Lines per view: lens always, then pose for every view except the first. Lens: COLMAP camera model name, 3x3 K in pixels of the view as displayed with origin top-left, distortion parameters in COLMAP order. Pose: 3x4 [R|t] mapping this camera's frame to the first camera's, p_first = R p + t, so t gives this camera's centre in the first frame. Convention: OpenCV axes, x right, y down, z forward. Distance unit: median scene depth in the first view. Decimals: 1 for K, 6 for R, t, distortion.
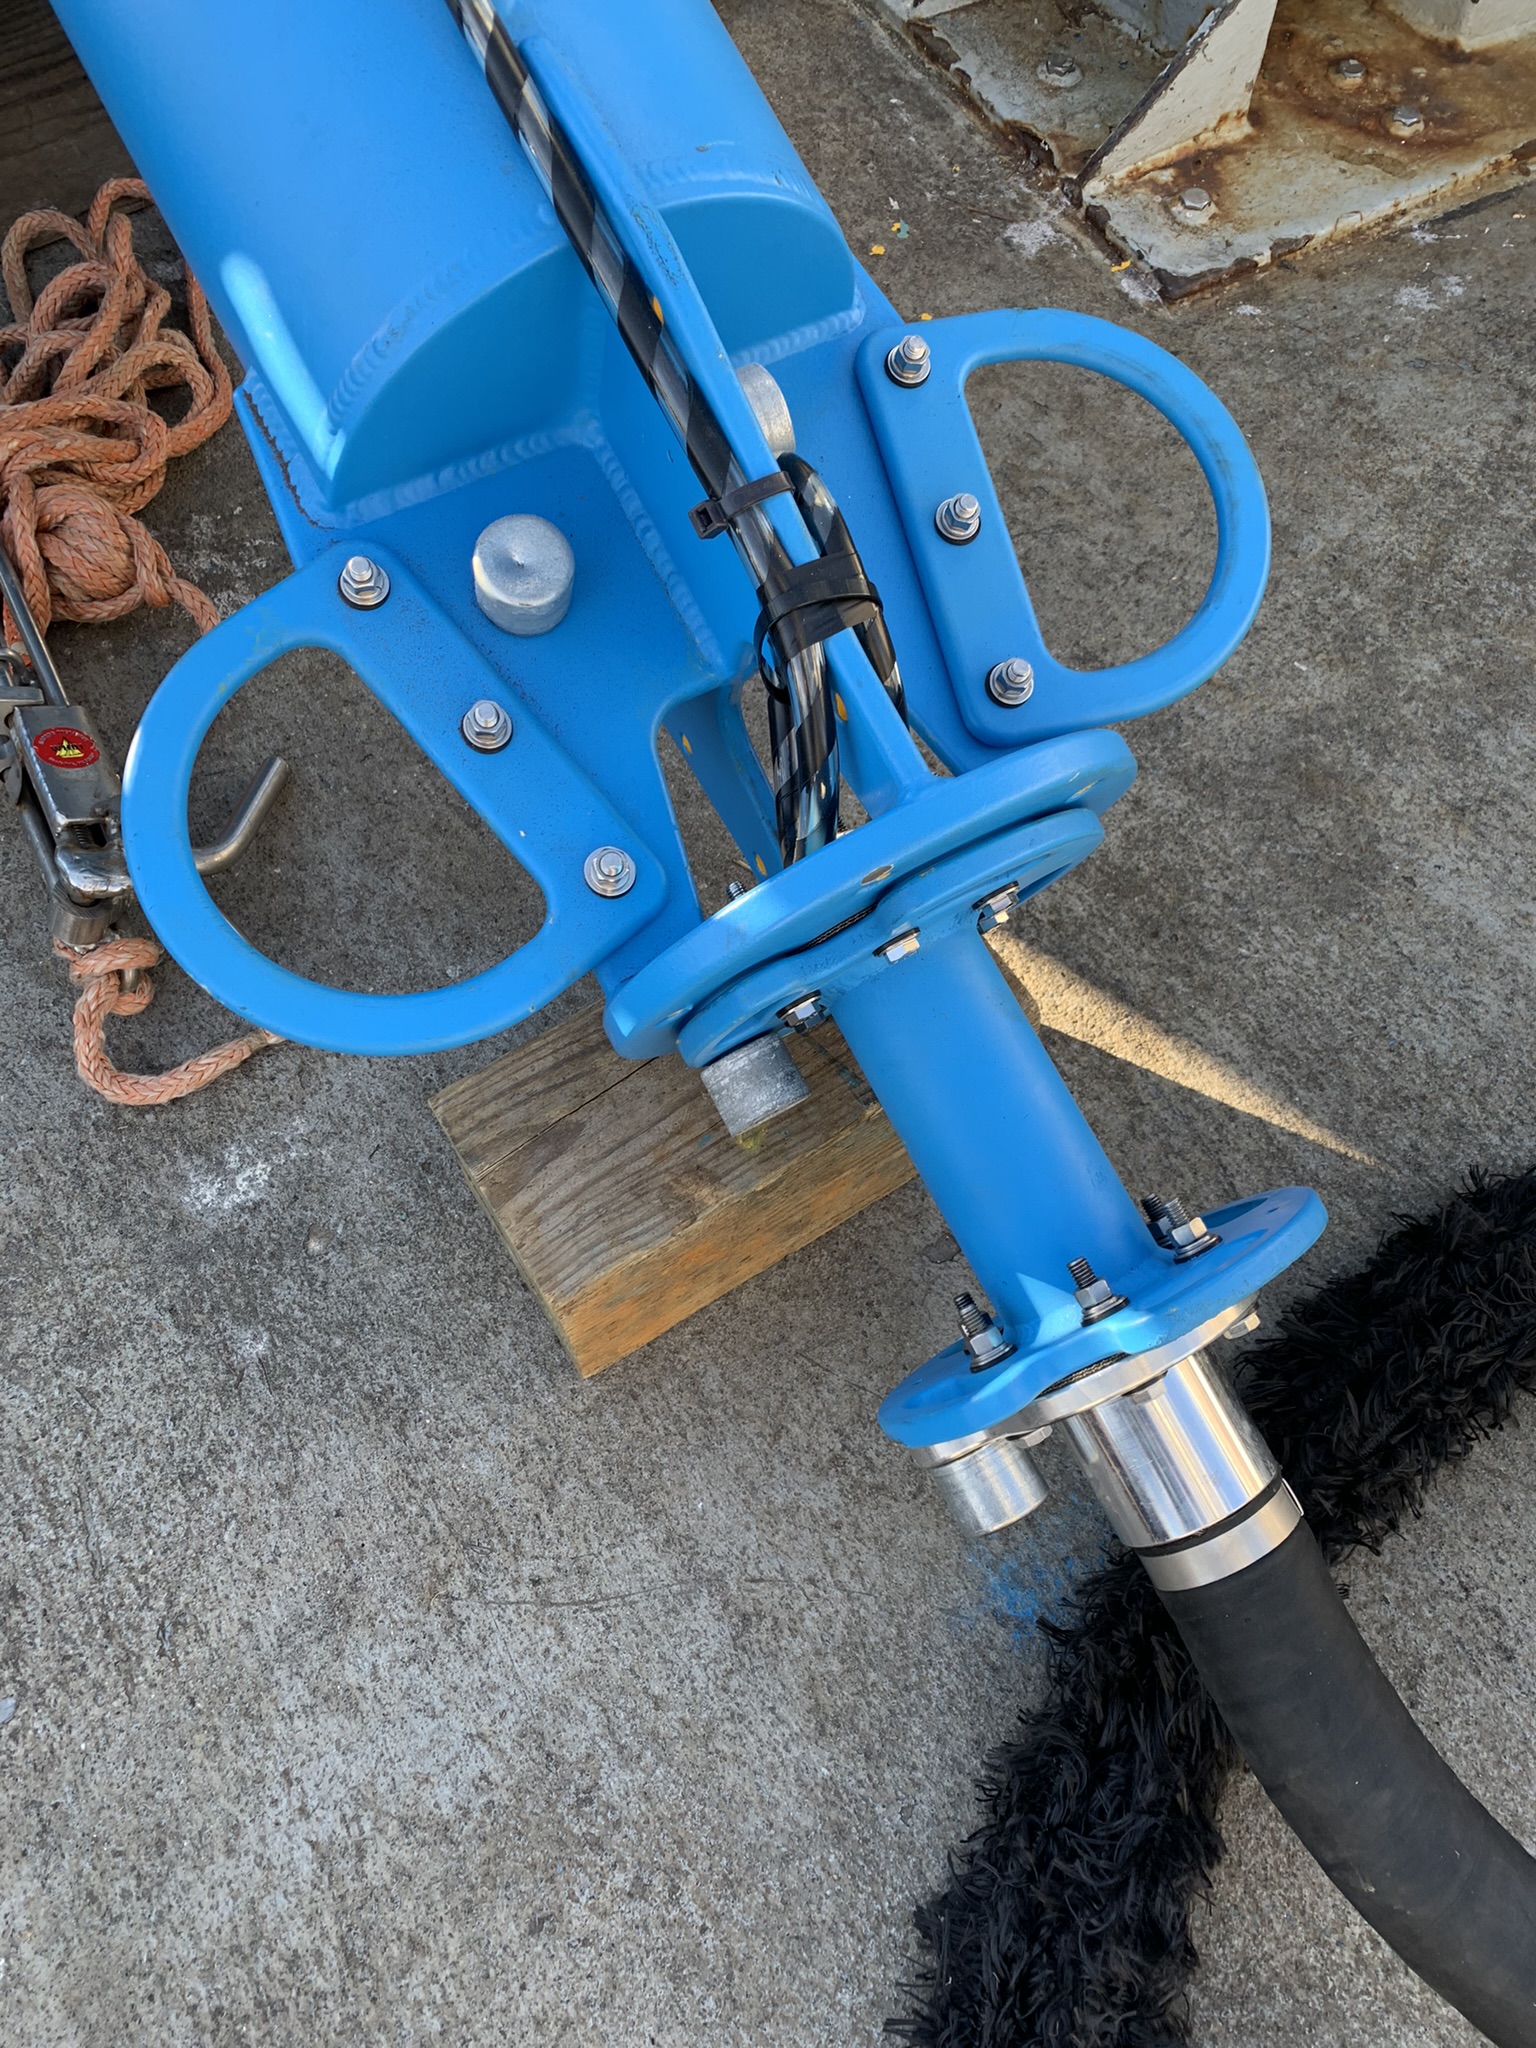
lens RADIAL K [[1538.9, 0, 768.0], [0, 1538.9, 1024.0], [0, 0, 1]] dist [-0.004373, 0.002711]
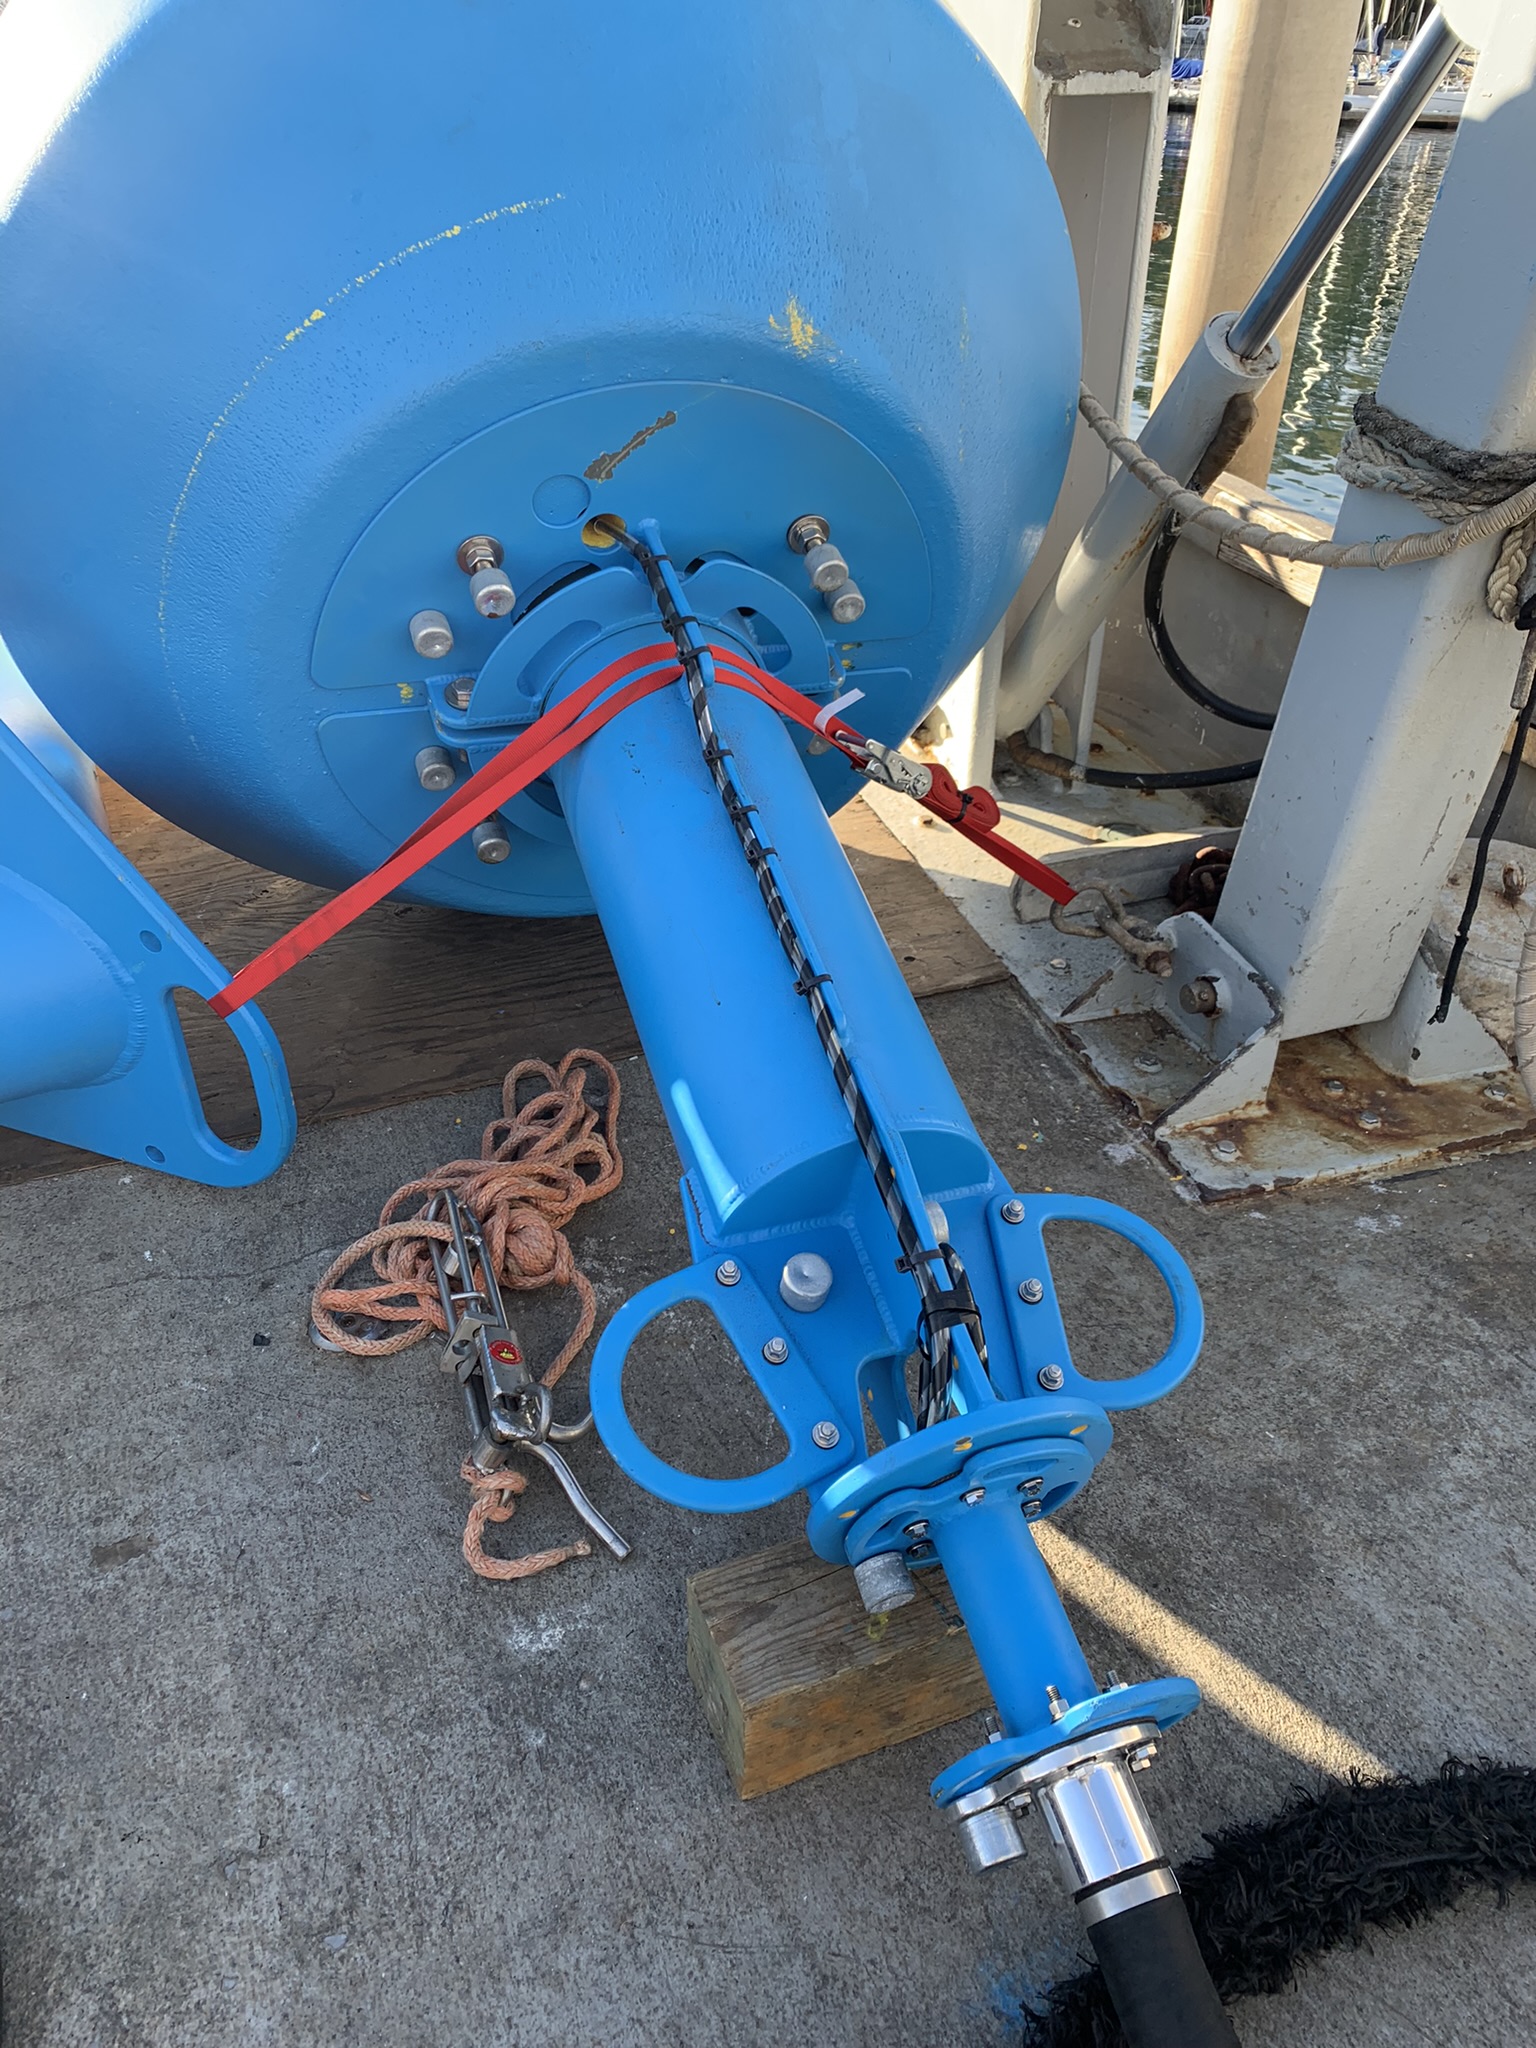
lens RADIAL K [[1577.9, 0, 800.9], [0, 1577.9, 1013.6], [0, 0, 1]] dist [0.076387, -0.061272]
pose [[0.985027, 0.127231, -0.116334, 0.022512], [-0.168150, 0.857921, -0.485487, 0.317031], [0.038036, 0.497780, 0.866469, -0.741613]]
